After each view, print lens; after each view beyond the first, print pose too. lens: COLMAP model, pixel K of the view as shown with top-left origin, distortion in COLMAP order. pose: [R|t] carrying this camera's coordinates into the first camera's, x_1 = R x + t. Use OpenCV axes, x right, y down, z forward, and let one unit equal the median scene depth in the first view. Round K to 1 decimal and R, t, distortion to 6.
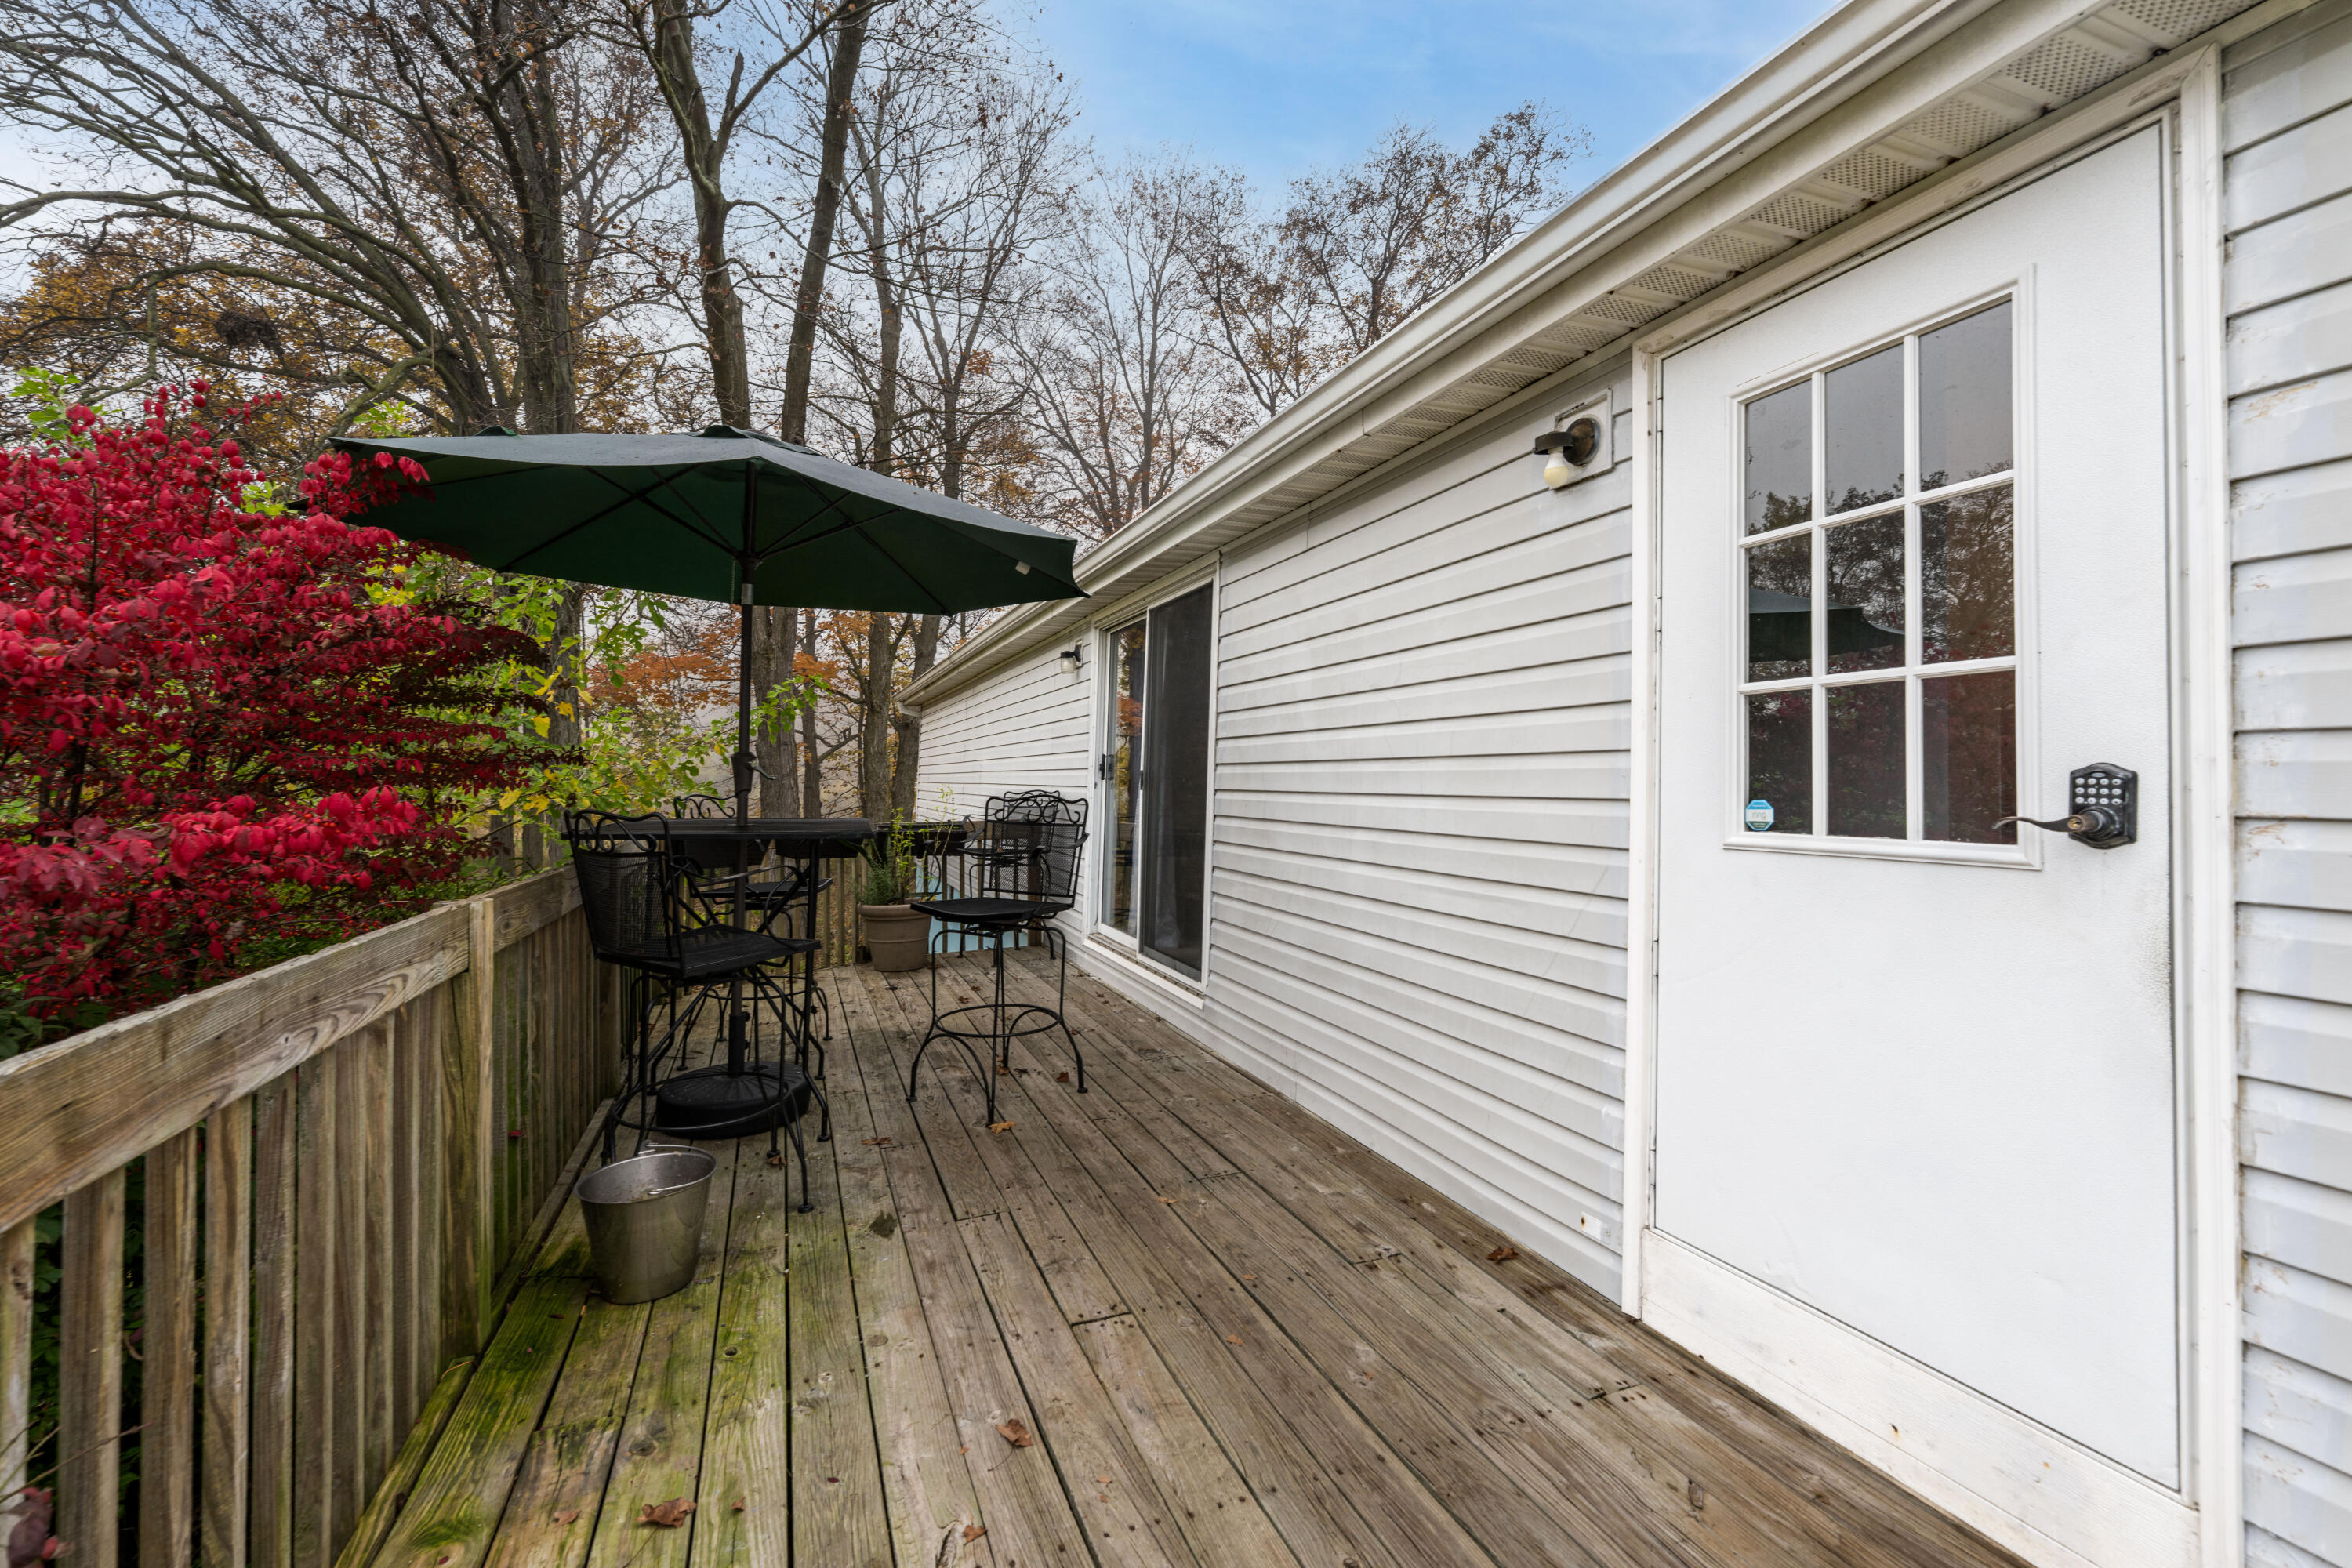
lens RADIAL K [[976.2, 0, 1174.1], [0, 976.2, 781.1], [0, 0, 1]] dist [-0.004801, 0.001043]
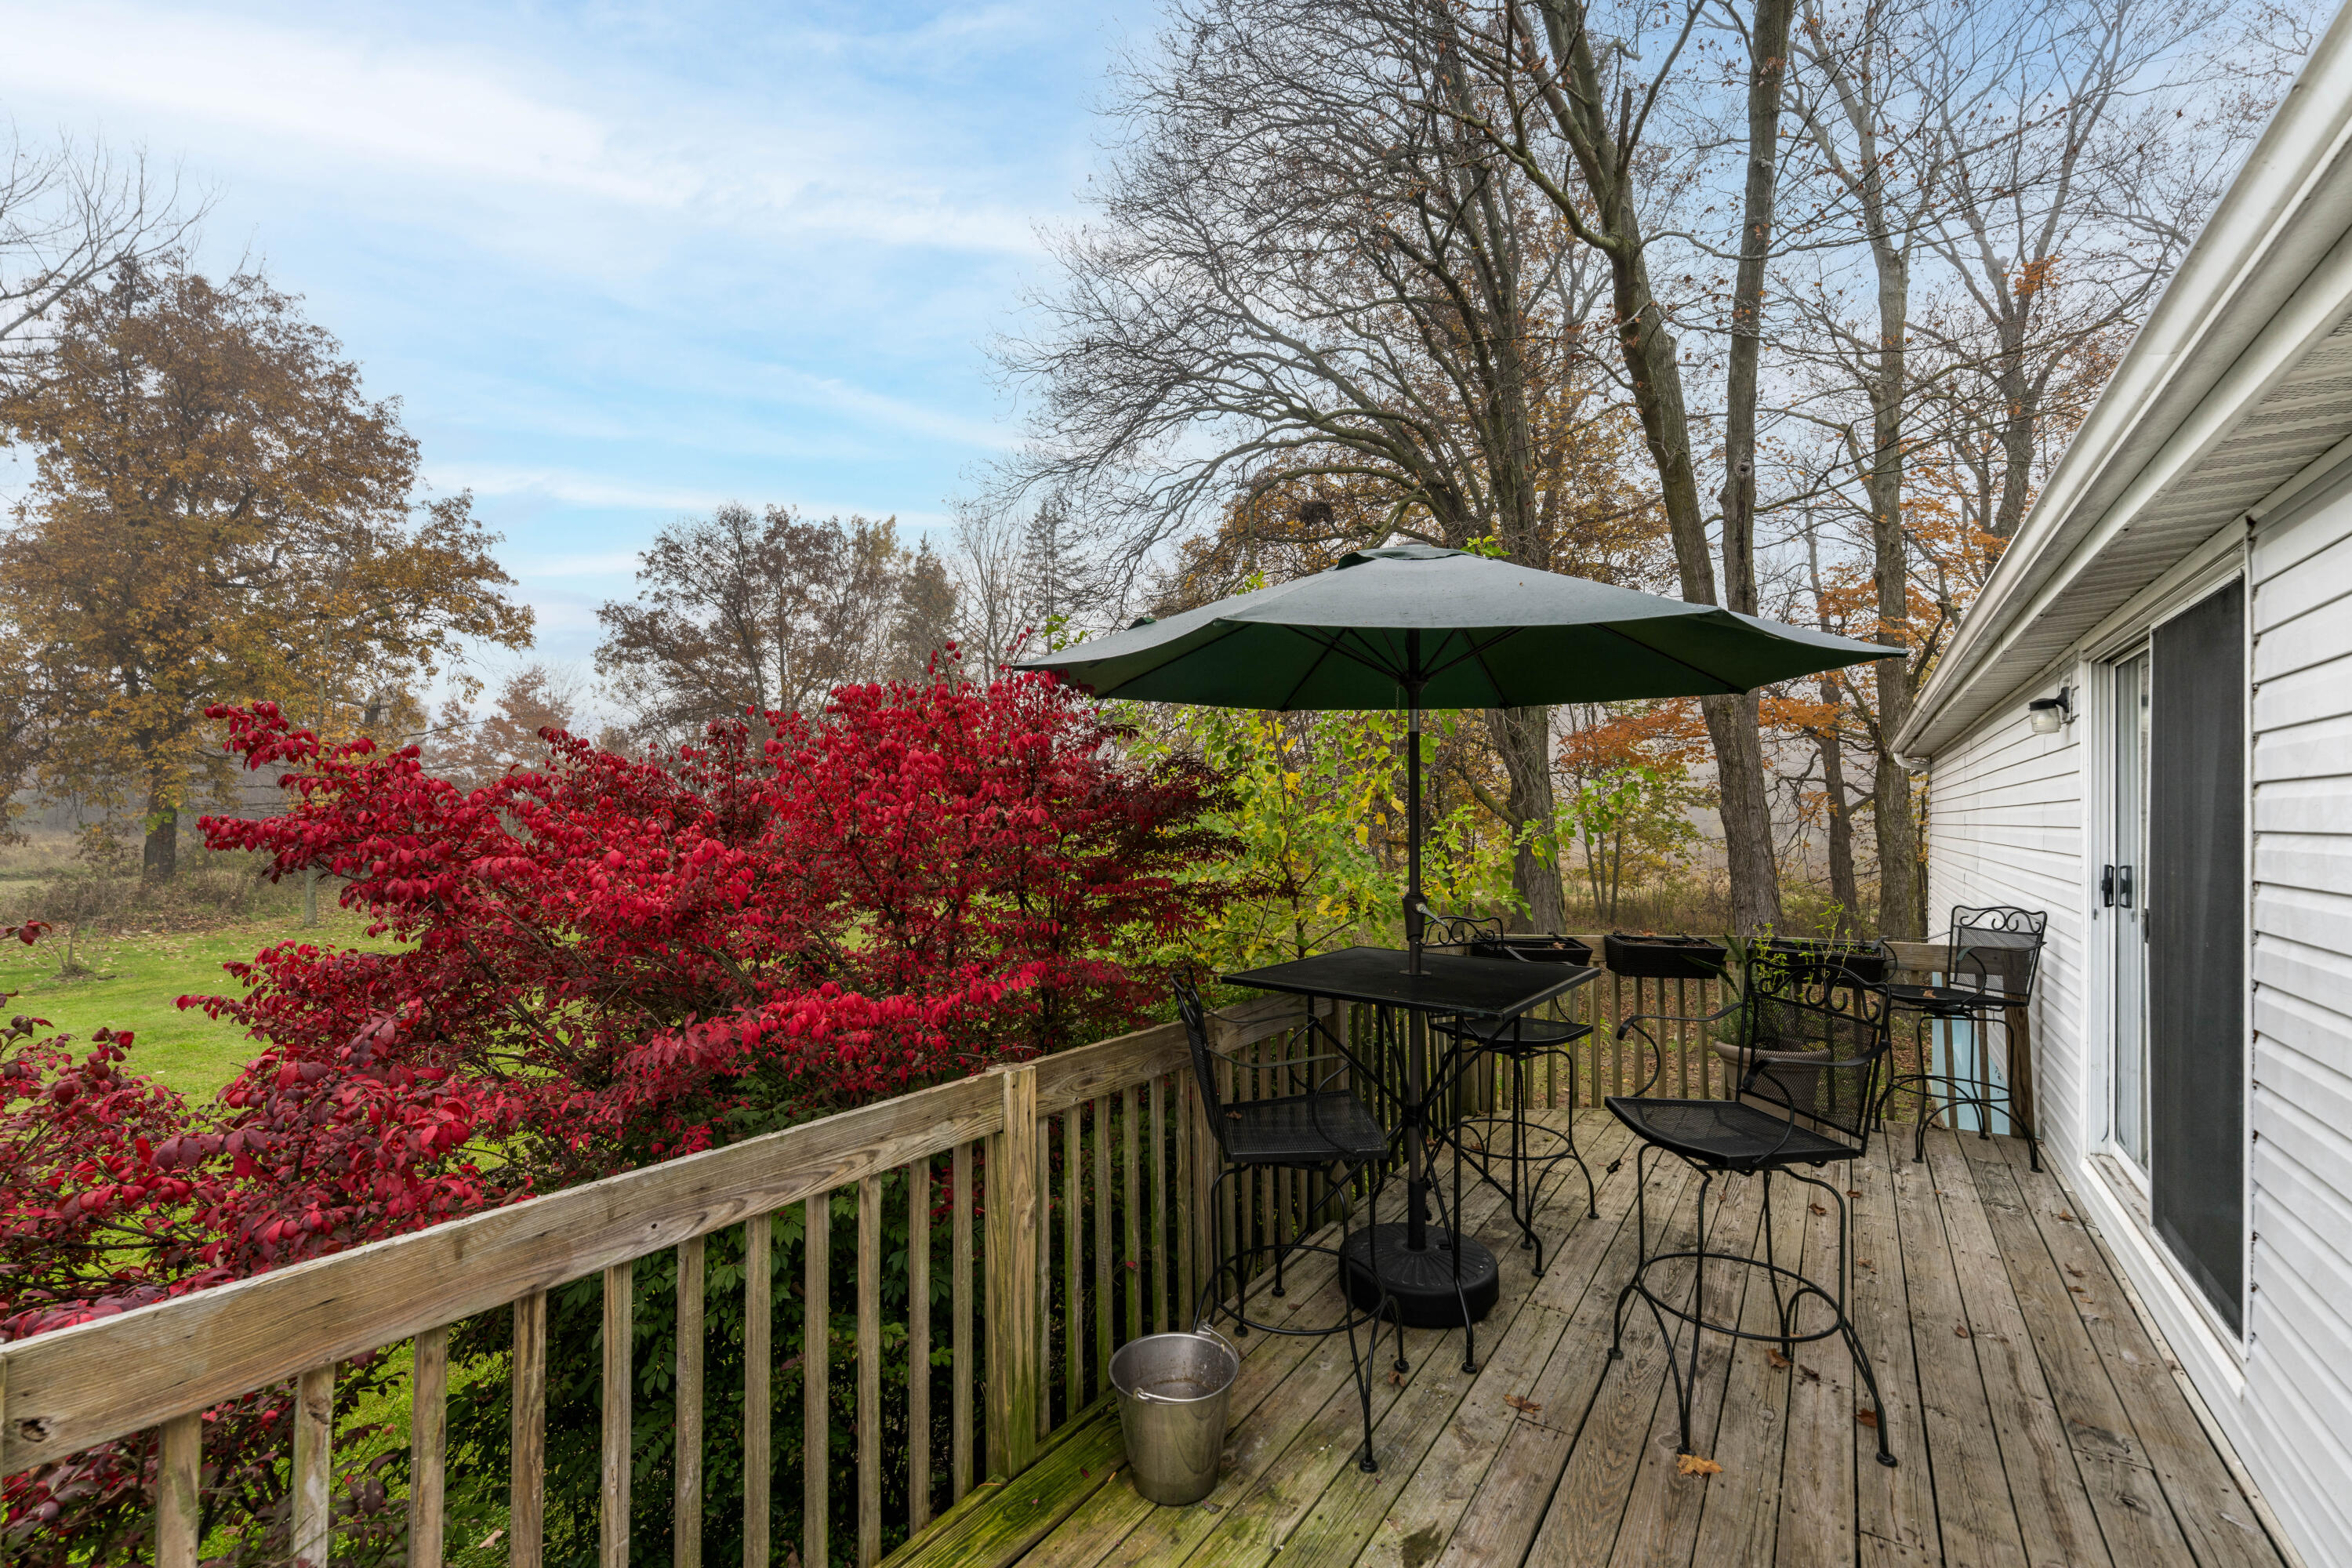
lens RADIAL K [[976.2, 0, 1176.9], [0, 976.2, 800.7], [0, 0, 1]] dist [-0.004801, 0.001043]
pose [[0.551588, -0.023128, -0.833796, 0.108286], [0.003412, 0.999670, -0.025472, -0.051113], [0.834110, 0.011205, 0.551485, 0.169931]]
